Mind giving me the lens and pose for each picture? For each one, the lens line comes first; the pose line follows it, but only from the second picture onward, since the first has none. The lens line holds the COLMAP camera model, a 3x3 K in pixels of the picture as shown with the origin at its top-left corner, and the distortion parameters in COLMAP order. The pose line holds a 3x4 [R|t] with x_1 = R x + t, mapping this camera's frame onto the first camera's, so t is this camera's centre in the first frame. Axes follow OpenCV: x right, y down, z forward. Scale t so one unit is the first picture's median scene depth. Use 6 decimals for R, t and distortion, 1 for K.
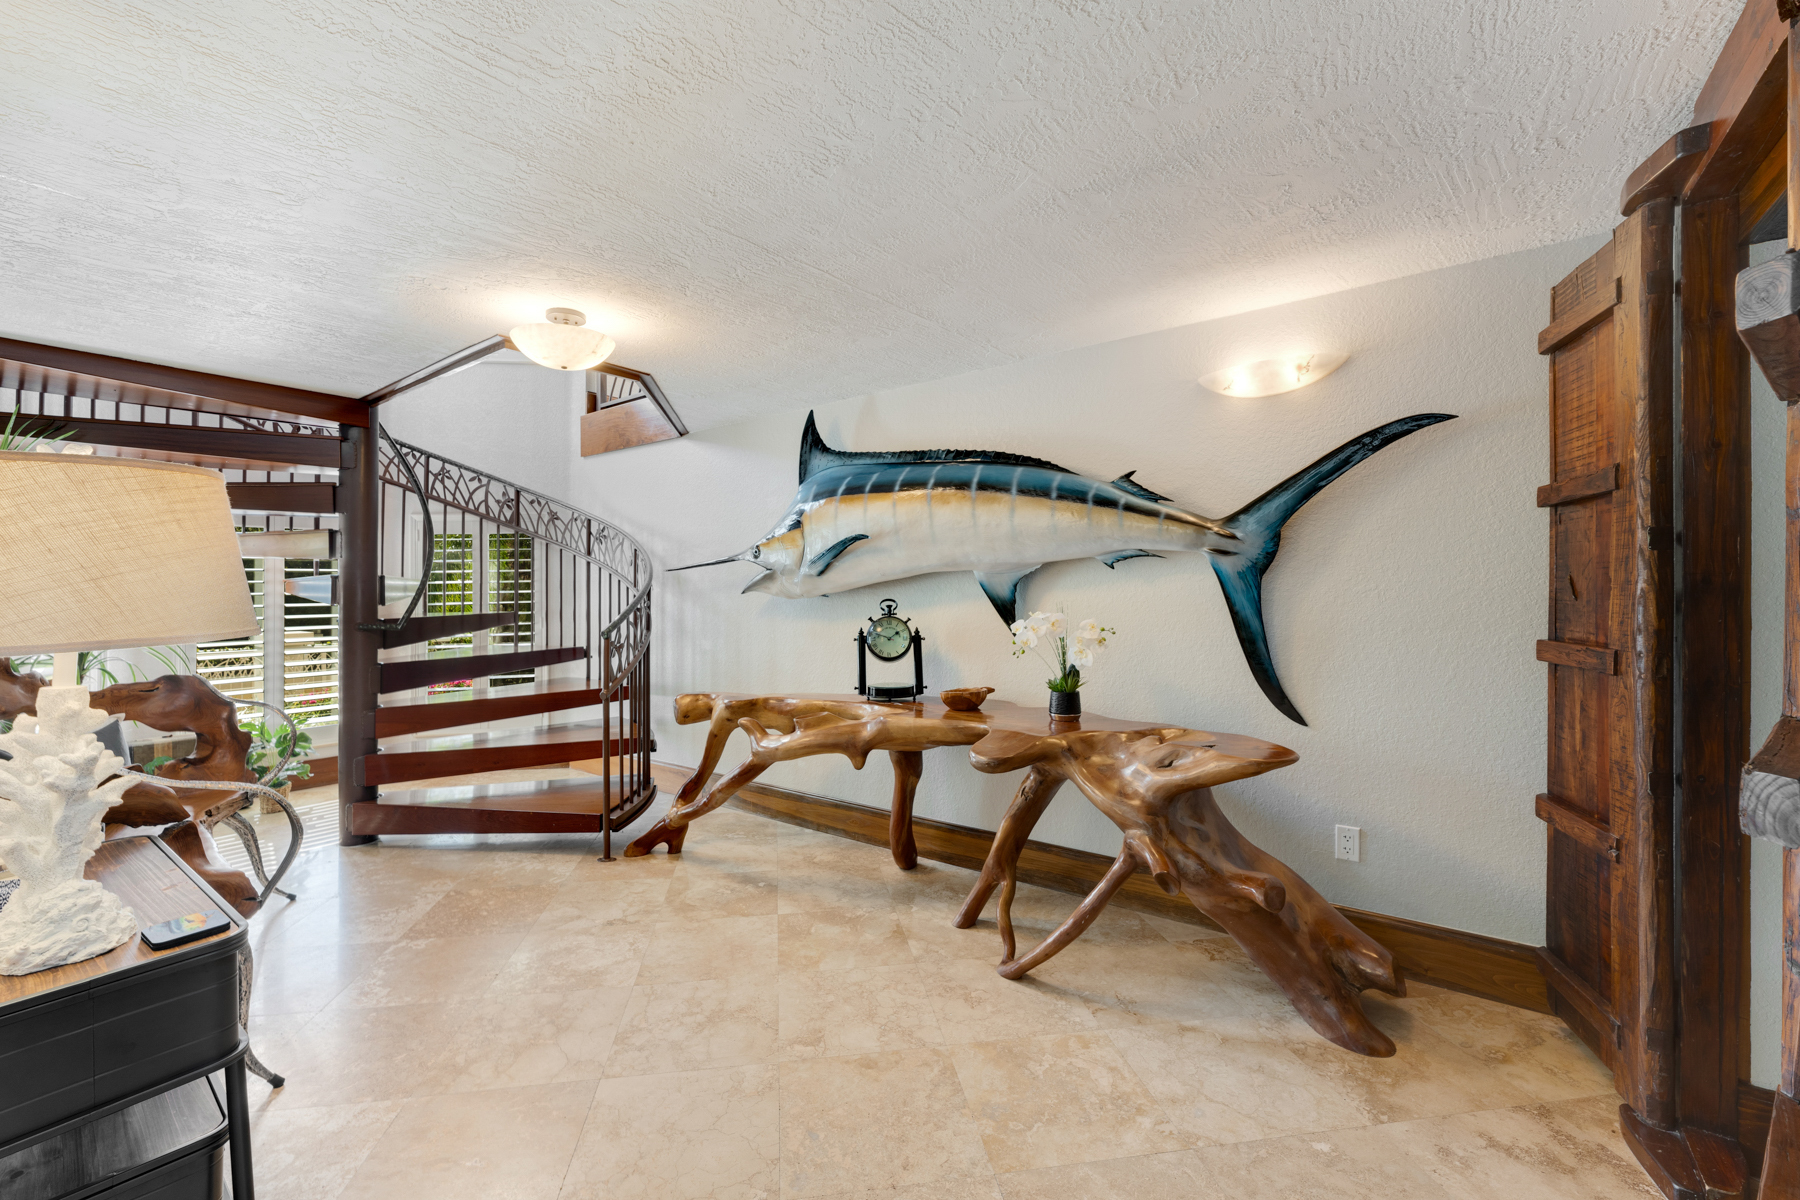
lens RADIAL K [[755.3, 0, 890.2], [0, 755.3, 583.2], [0, 0, 1]] dist [-0.000123, -0.000090]
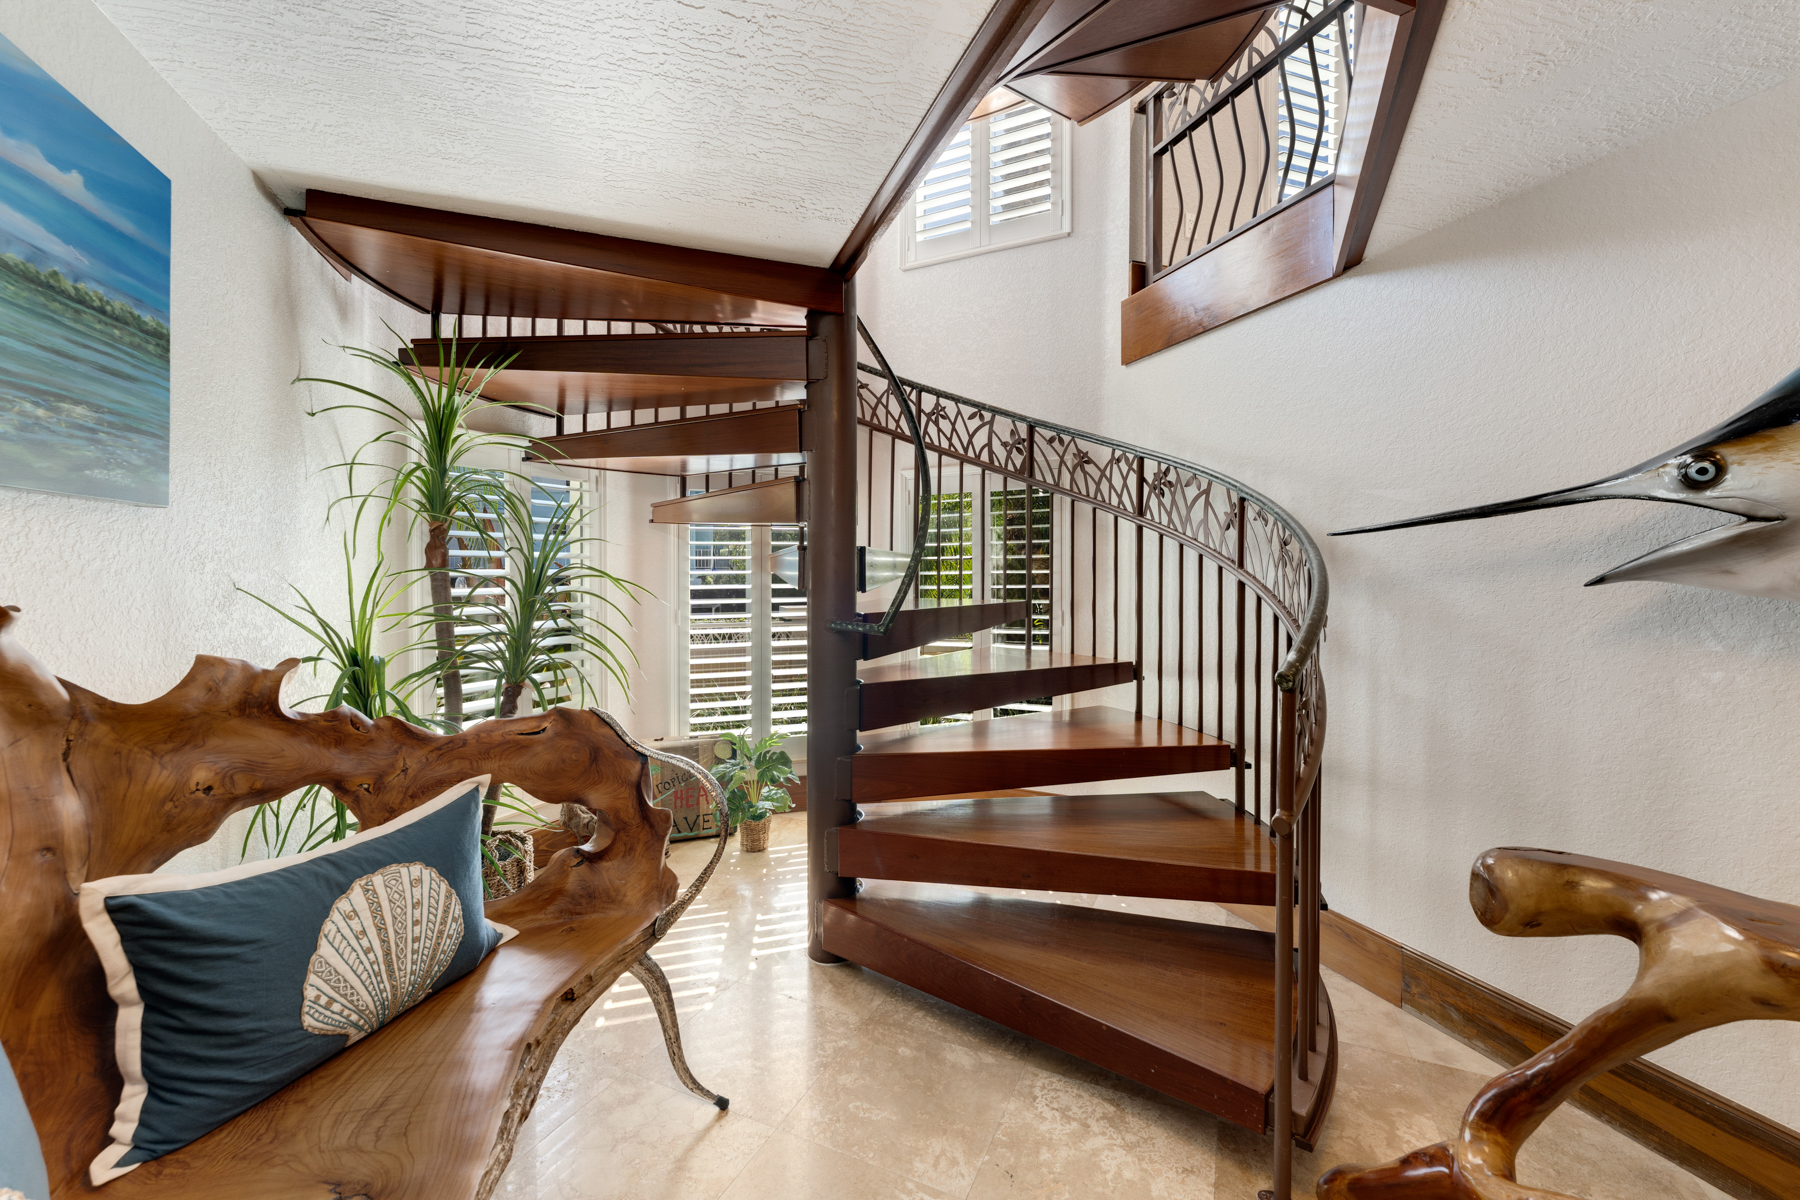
lens RADIAL K [[755.3, 0, 890.2], [0, 755.3, 583.2], [0, 0, 1]] dist [-0.000123, -0.000090]
pose [[0.835763, 0.016510, -0.548843, -0.225195], [-0.001071, 0.999595, 0.028439, 0.001735], [0.549090, -0.023181, 0.835442, 0.358071]]
